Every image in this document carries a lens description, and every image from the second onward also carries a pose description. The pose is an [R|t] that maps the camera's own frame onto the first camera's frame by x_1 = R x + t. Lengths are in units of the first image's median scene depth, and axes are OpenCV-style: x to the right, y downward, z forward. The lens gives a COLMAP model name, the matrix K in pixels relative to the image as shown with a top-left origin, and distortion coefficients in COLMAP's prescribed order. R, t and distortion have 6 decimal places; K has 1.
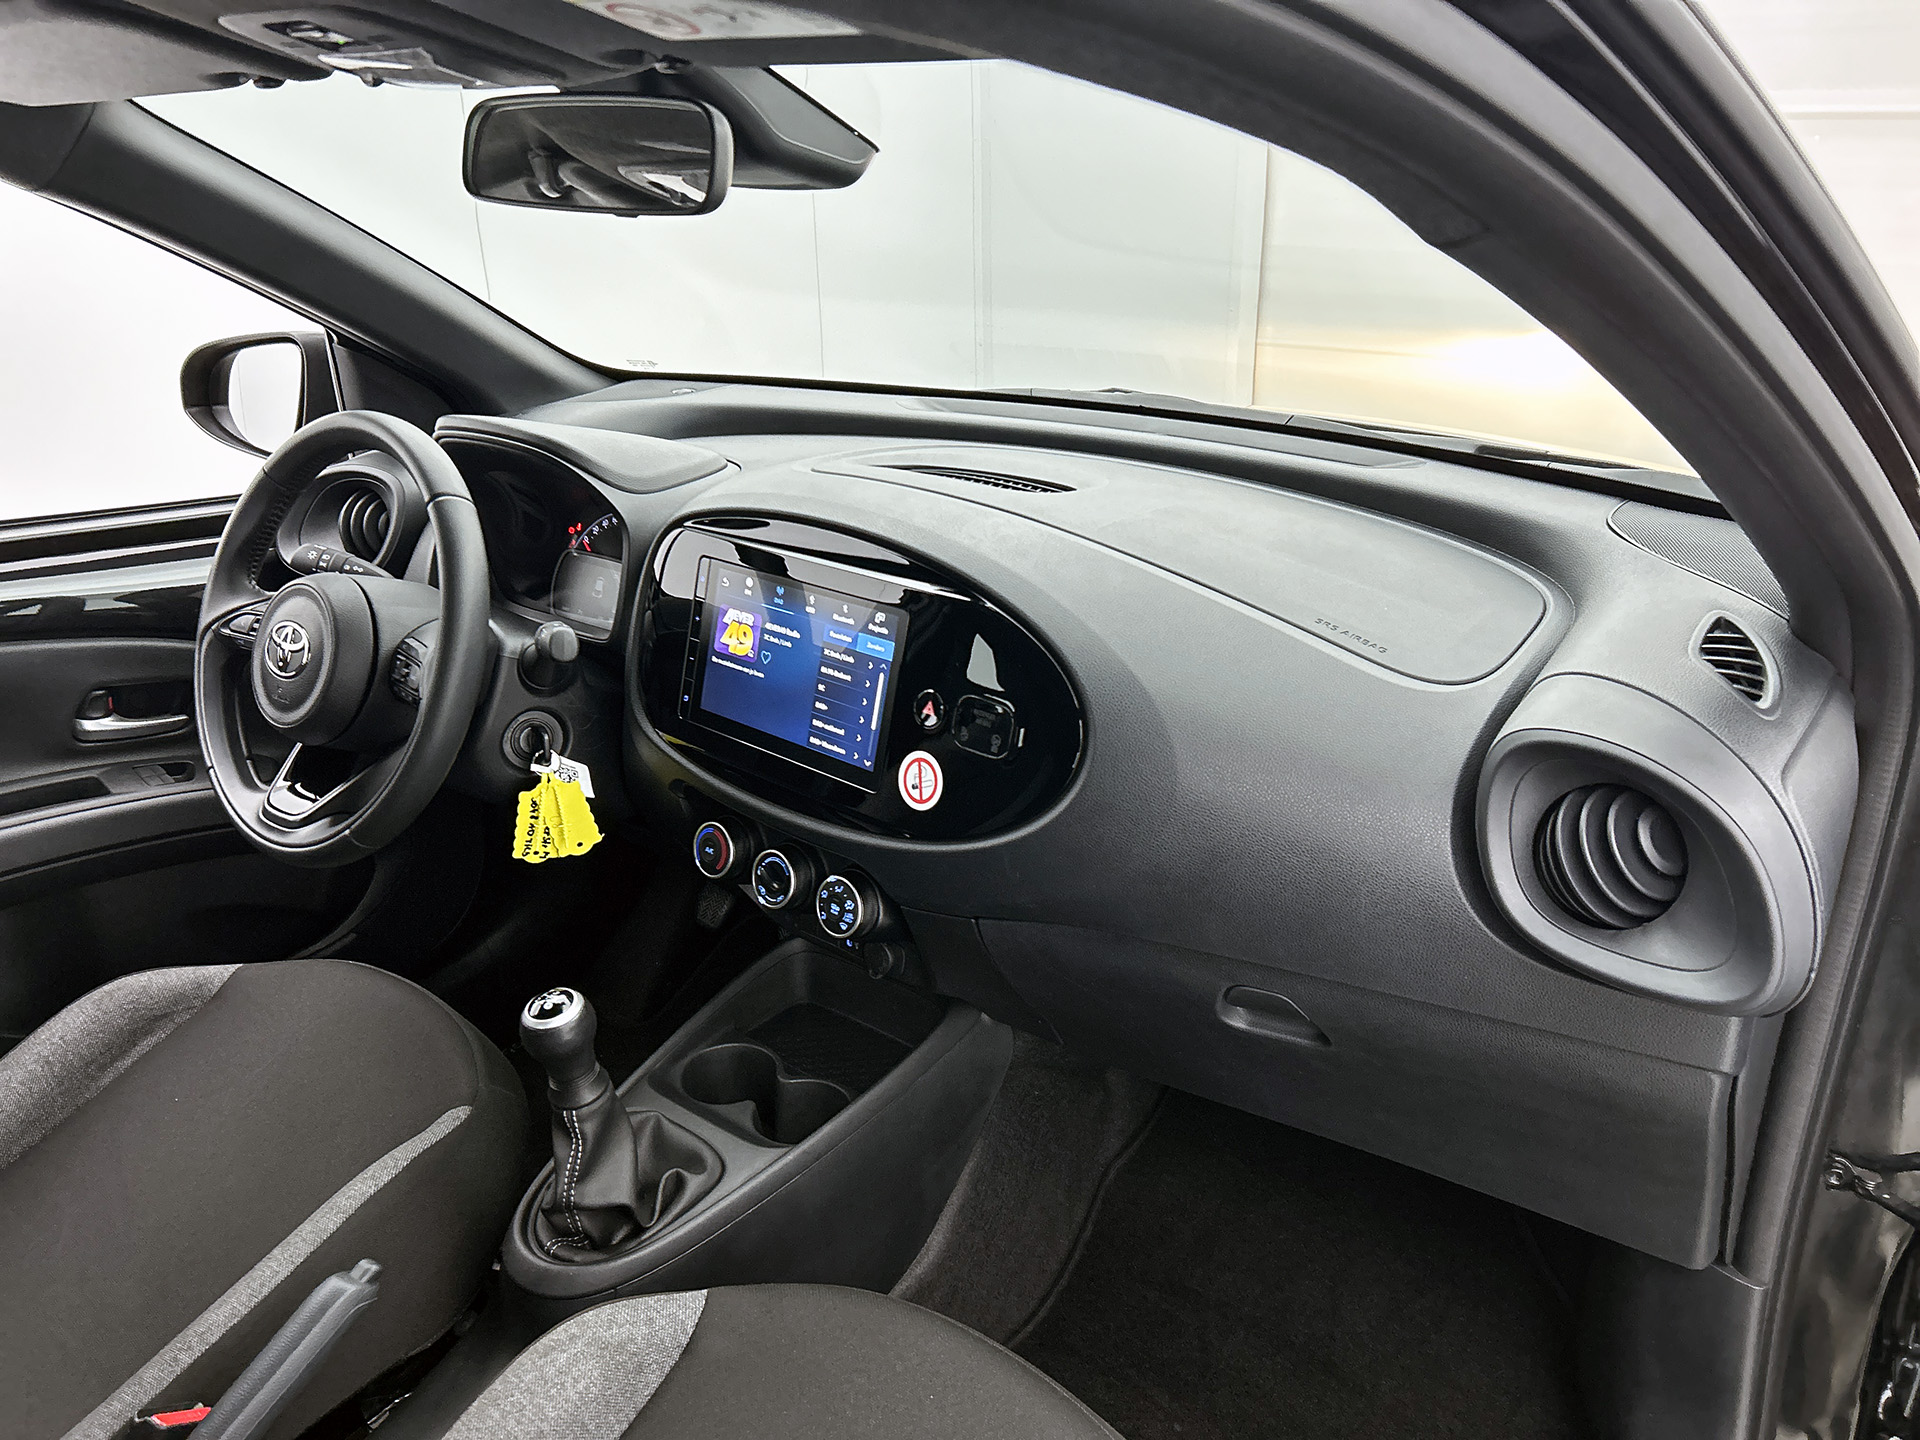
lens RADIAL K [[1467.2, 0, 949.3], [0, 1467.2, 724.4], [0, 0, 1]] dist [0.052433, -0.073895]
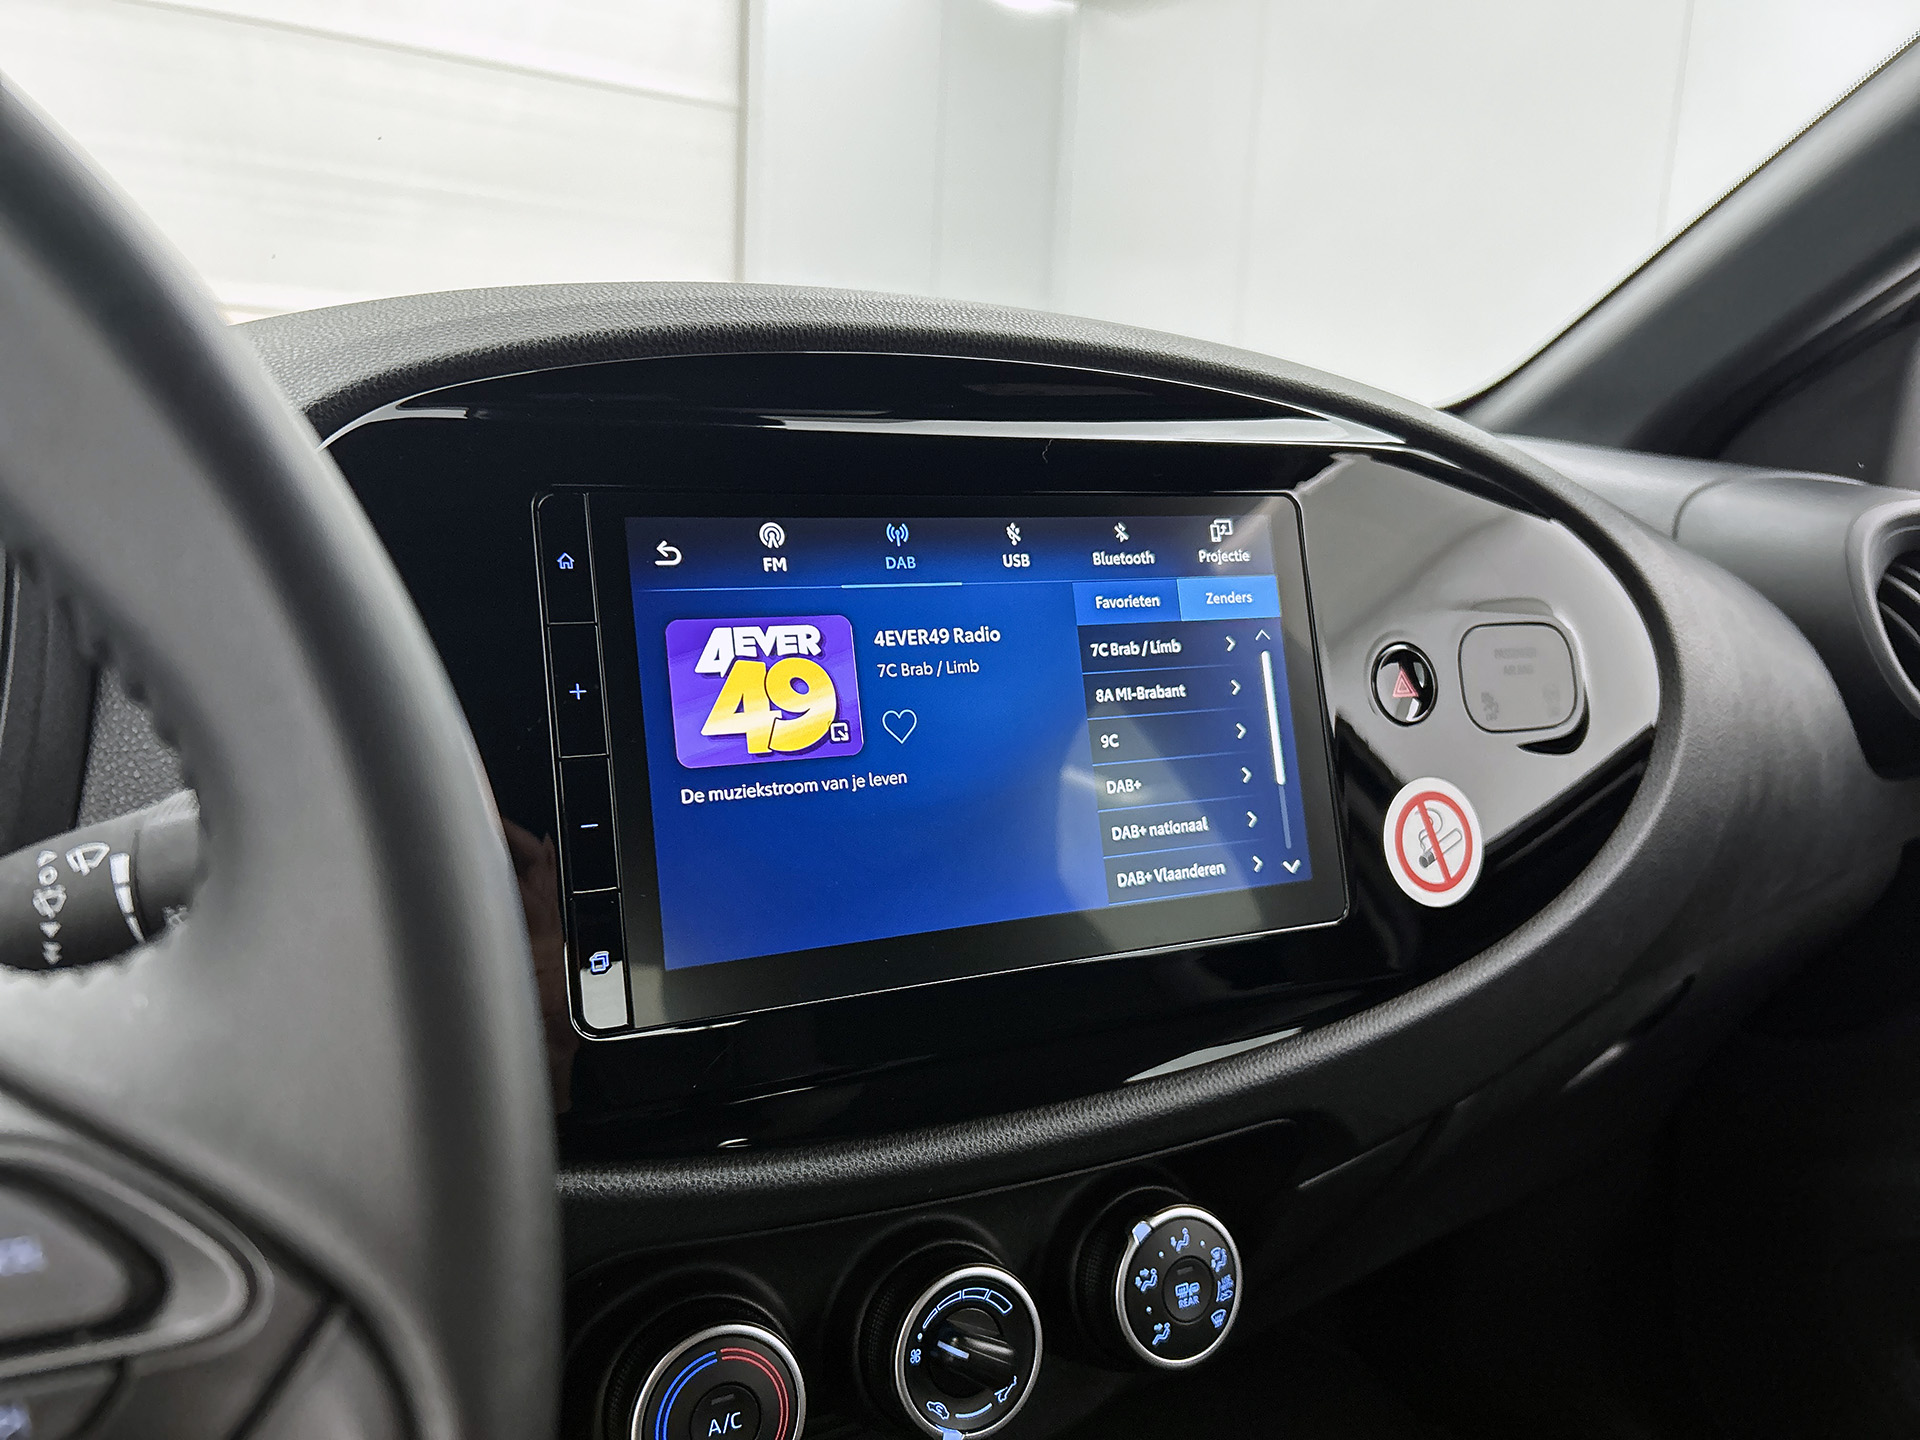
lens RADIAL K [[1452.1, 0, 950.8], [0, 1452.1, 703.0], [0, 0, 1]] dist [0.013679, -0.005840]
pose [[0.353733, -0.128327, 0.926501, -0.447974], [0.320205, 0.947306, 0.008957, -0.050623], [-0.878830, 0.293502, 0.376185, 0.866206]]
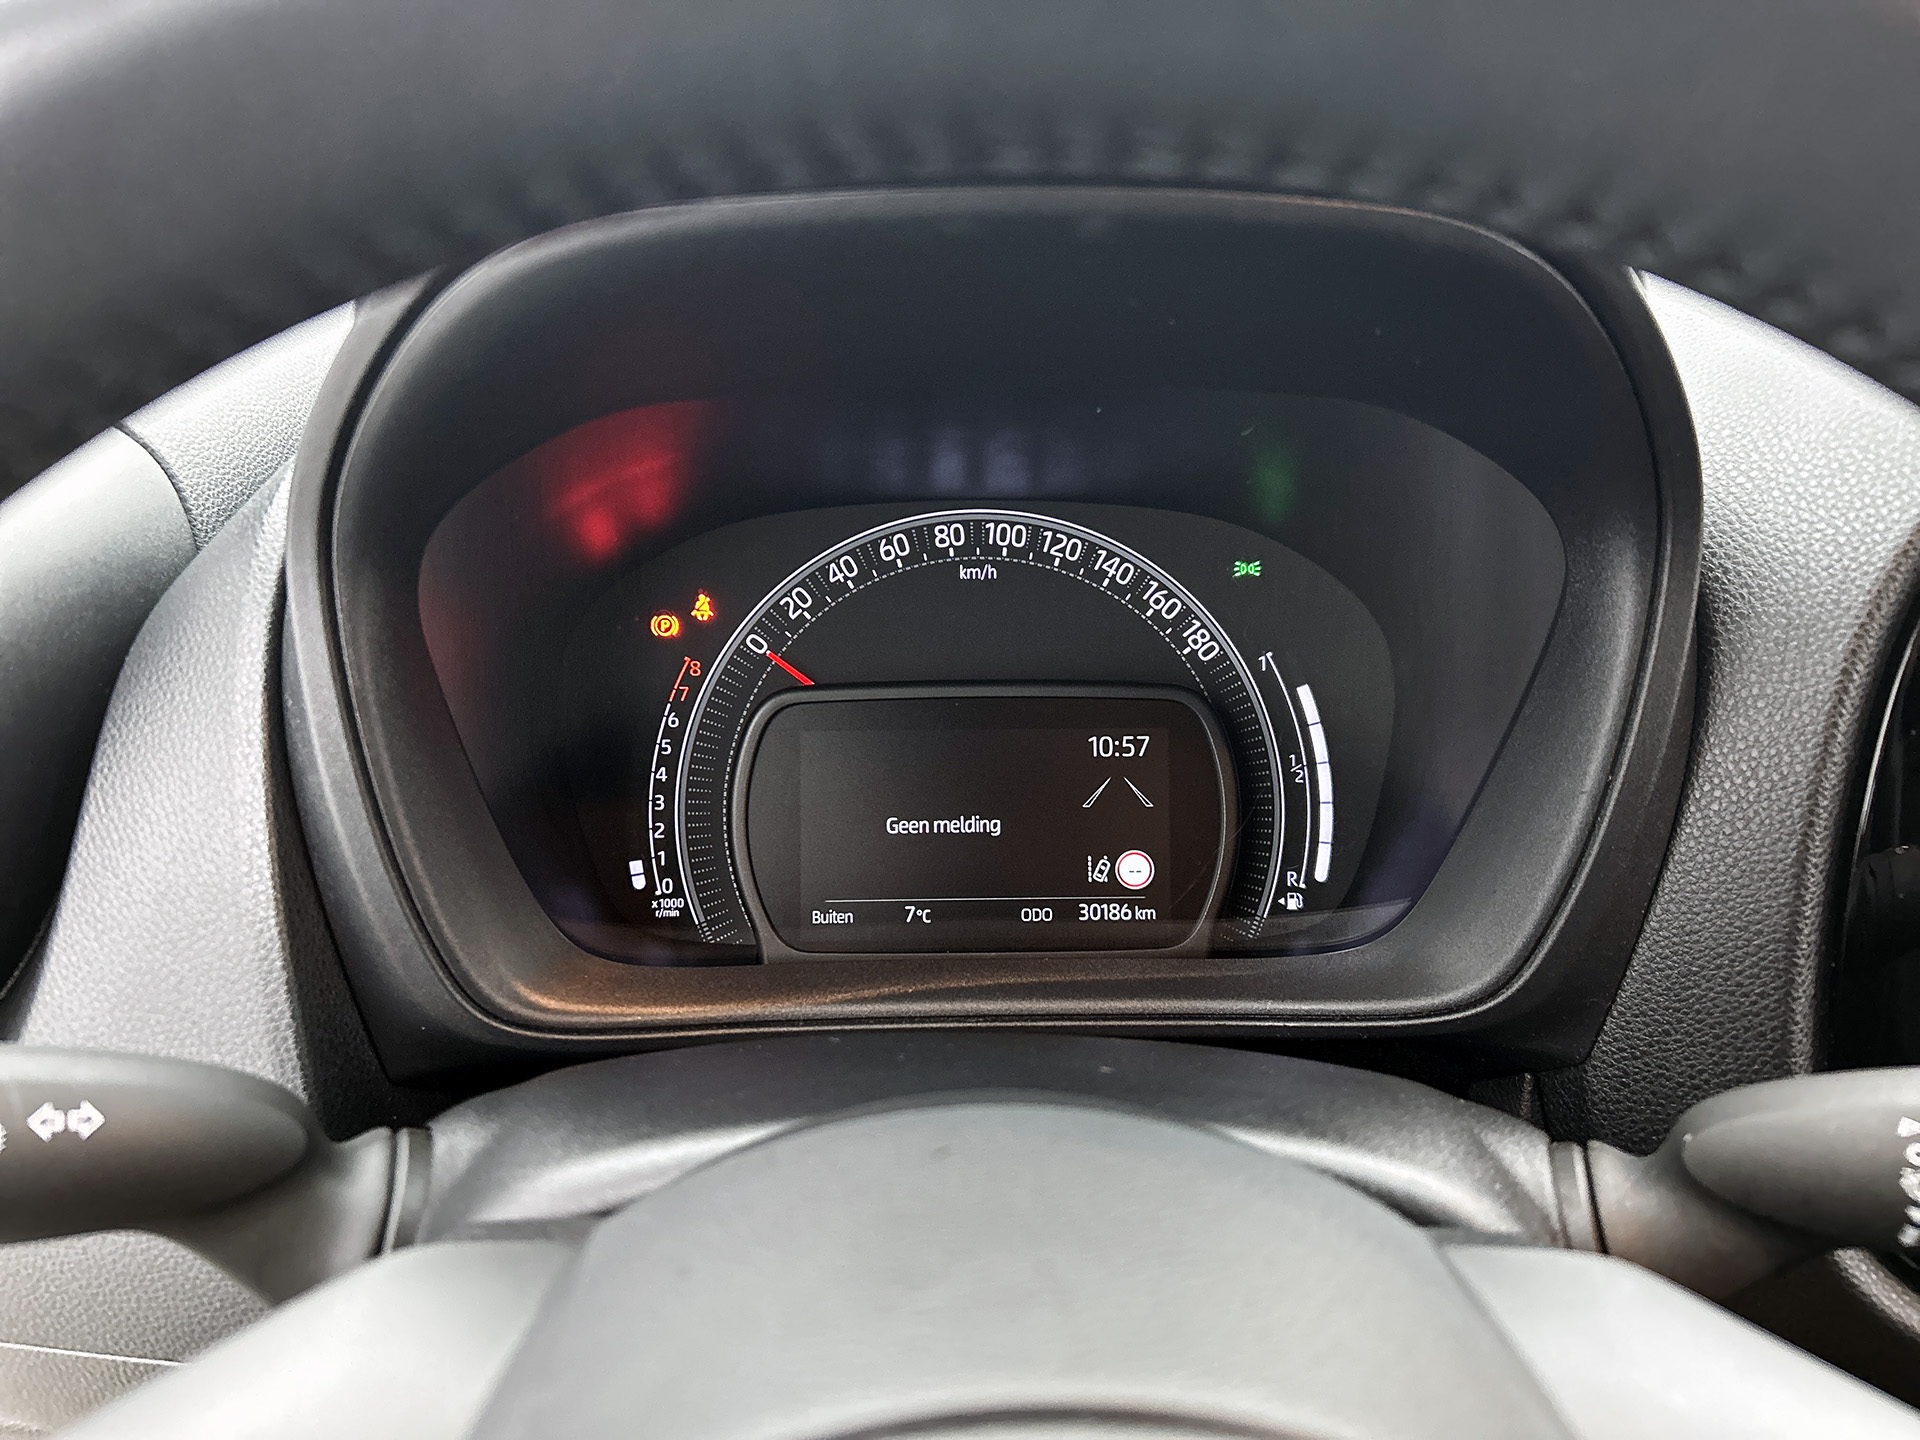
lens RADIAL K [[1467.2, 0, 949.3], [0, 1467.2, 724.4], [0, 0, 1]] dist [0.052433, -0.073895]
pose [[0.774997, -0.233036, 0.587429, -0.497361], [0.225178, 0.970348, 0.087864, -0.166506], [-0.590486, 0.064182, 0.804492, 0.987681]]
